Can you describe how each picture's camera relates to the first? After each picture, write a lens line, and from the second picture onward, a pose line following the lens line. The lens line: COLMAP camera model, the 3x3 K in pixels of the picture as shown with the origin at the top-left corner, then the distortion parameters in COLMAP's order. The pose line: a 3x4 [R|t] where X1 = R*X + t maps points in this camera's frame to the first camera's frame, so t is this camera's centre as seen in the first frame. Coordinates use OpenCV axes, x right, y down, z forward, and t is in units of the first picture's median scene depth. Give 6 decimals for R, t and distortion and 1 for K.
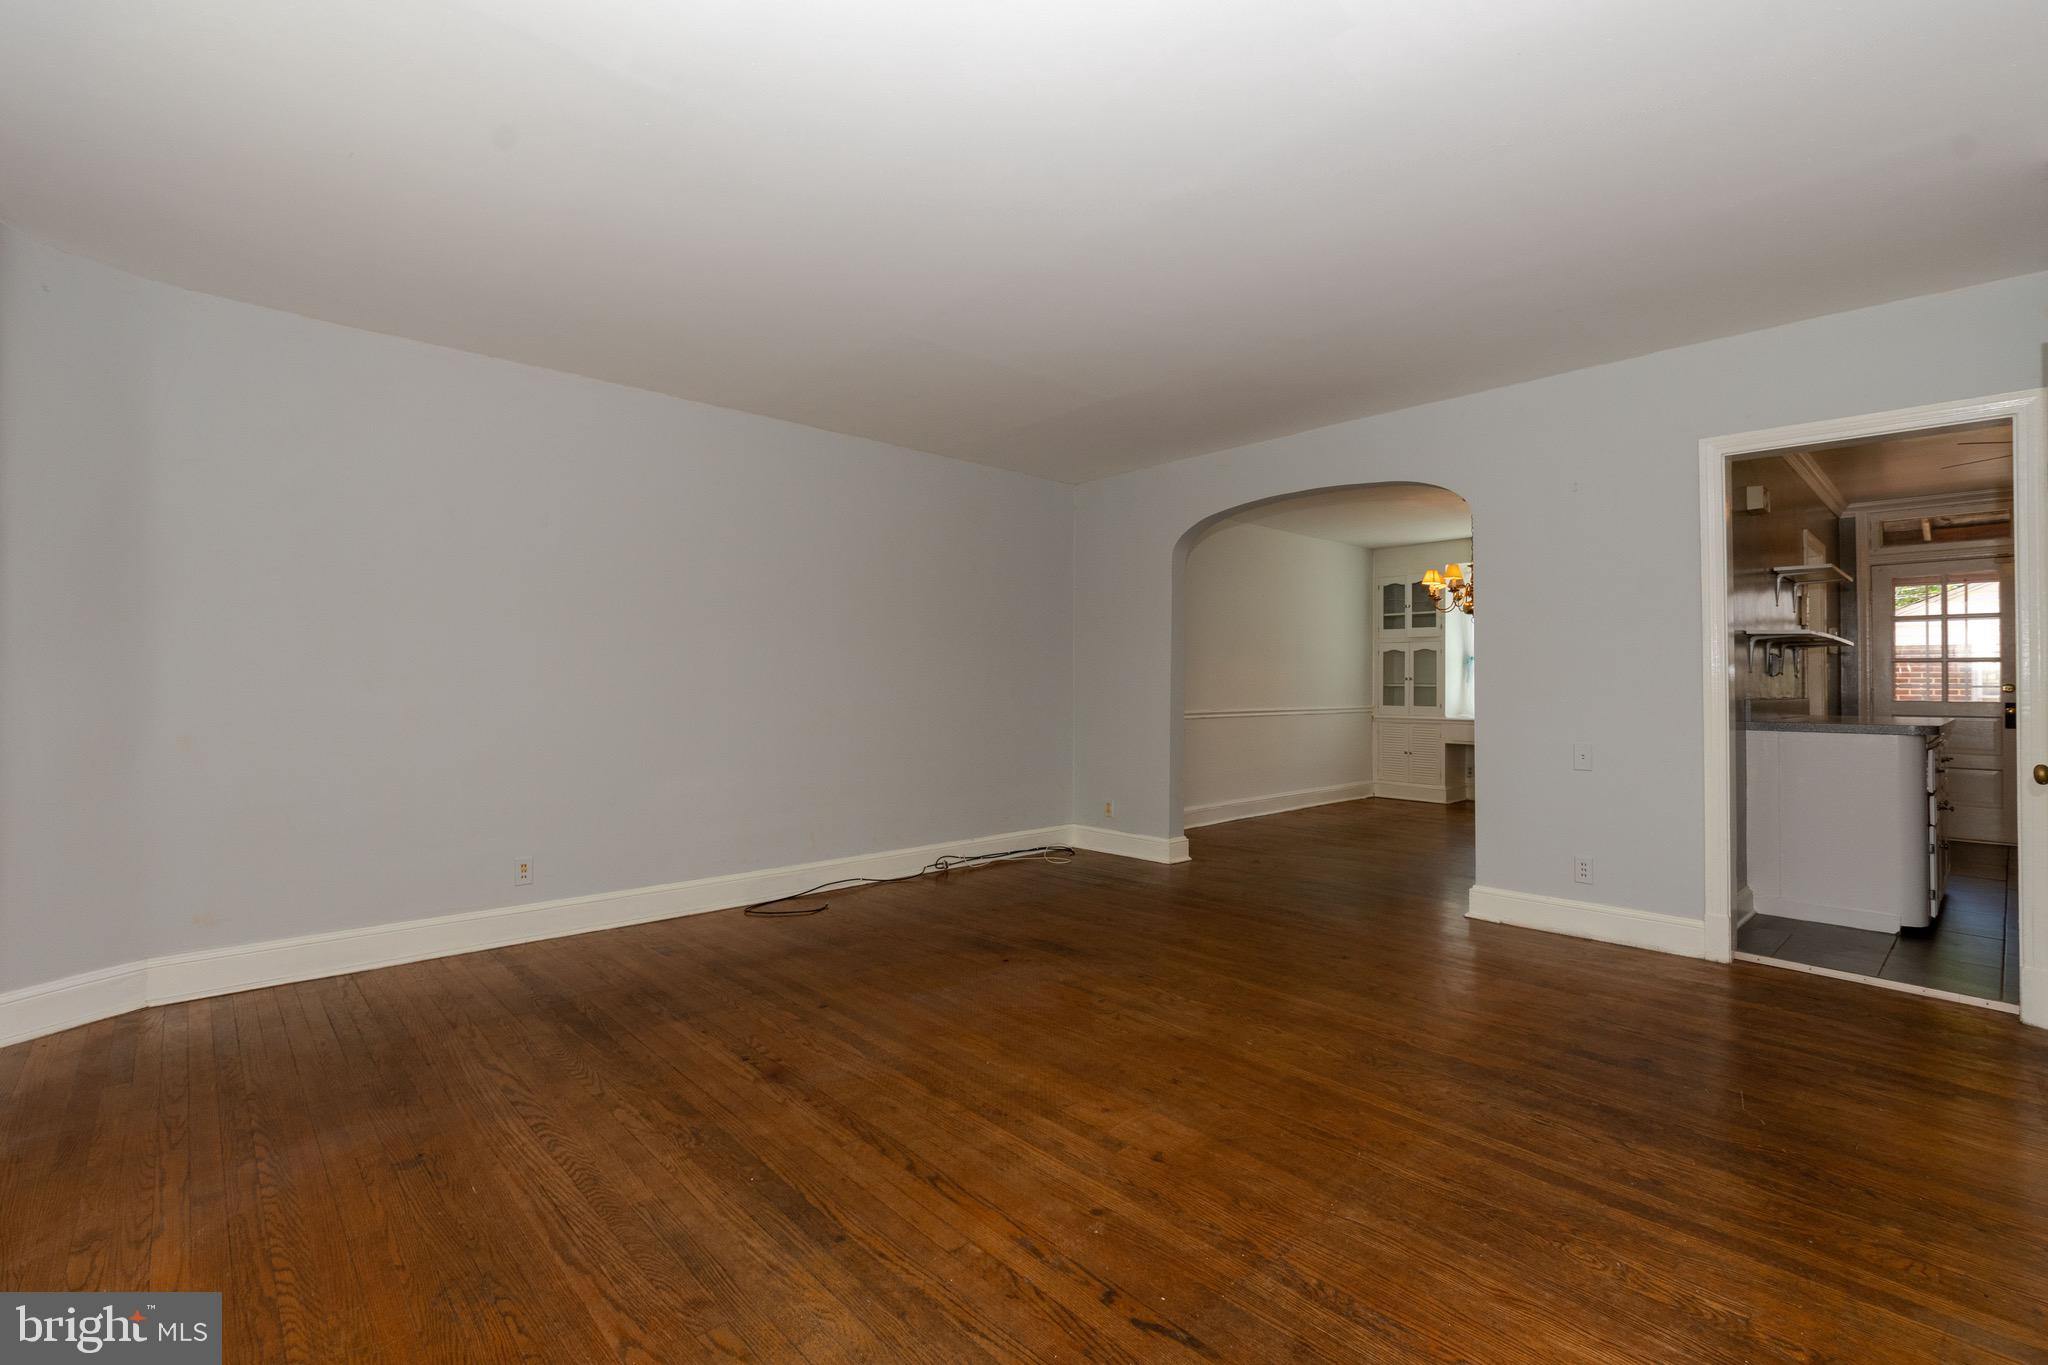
lens RADIAL K [[907.5, 0, 1017.8], [0, 907.5, 673.4], [0, 0, 1]] dist [0.001379, -0.000210]
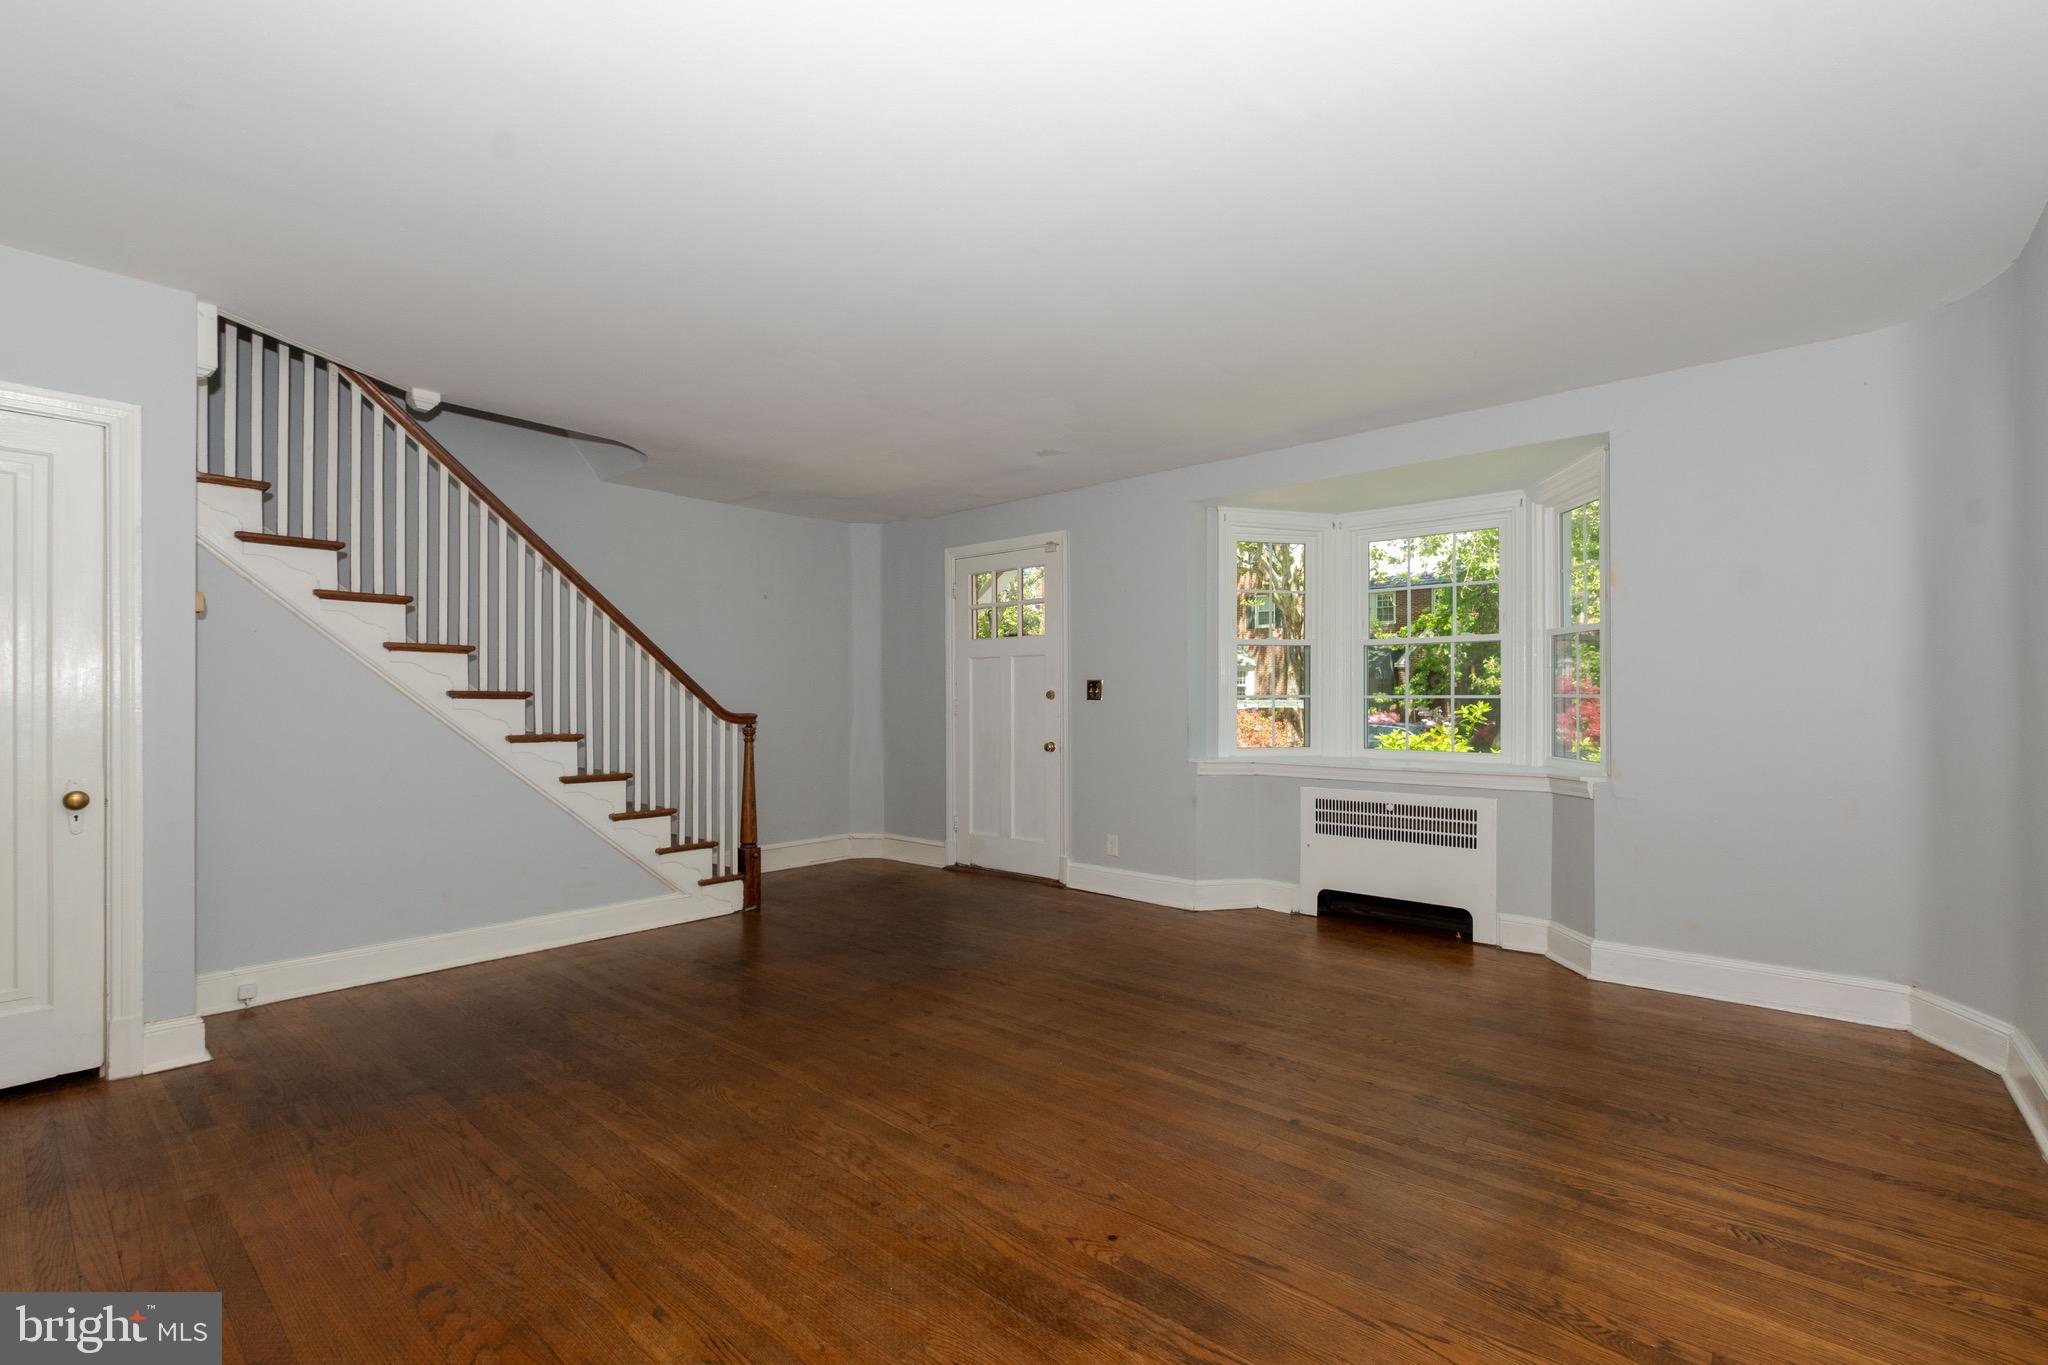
lens RADIAL K [[907.5, 0, 1033.3], [0, 907.5, 700.1], [0, 0, 1]] dist [0.001379, -0.000210]
pose [[-0.992115, -0.004736, -0.125239, 0.132690], [-0.003172, 0.999915, -0.012684, 0.004405], [0.125288, -0.012186, -0.992046, 1.984551]]
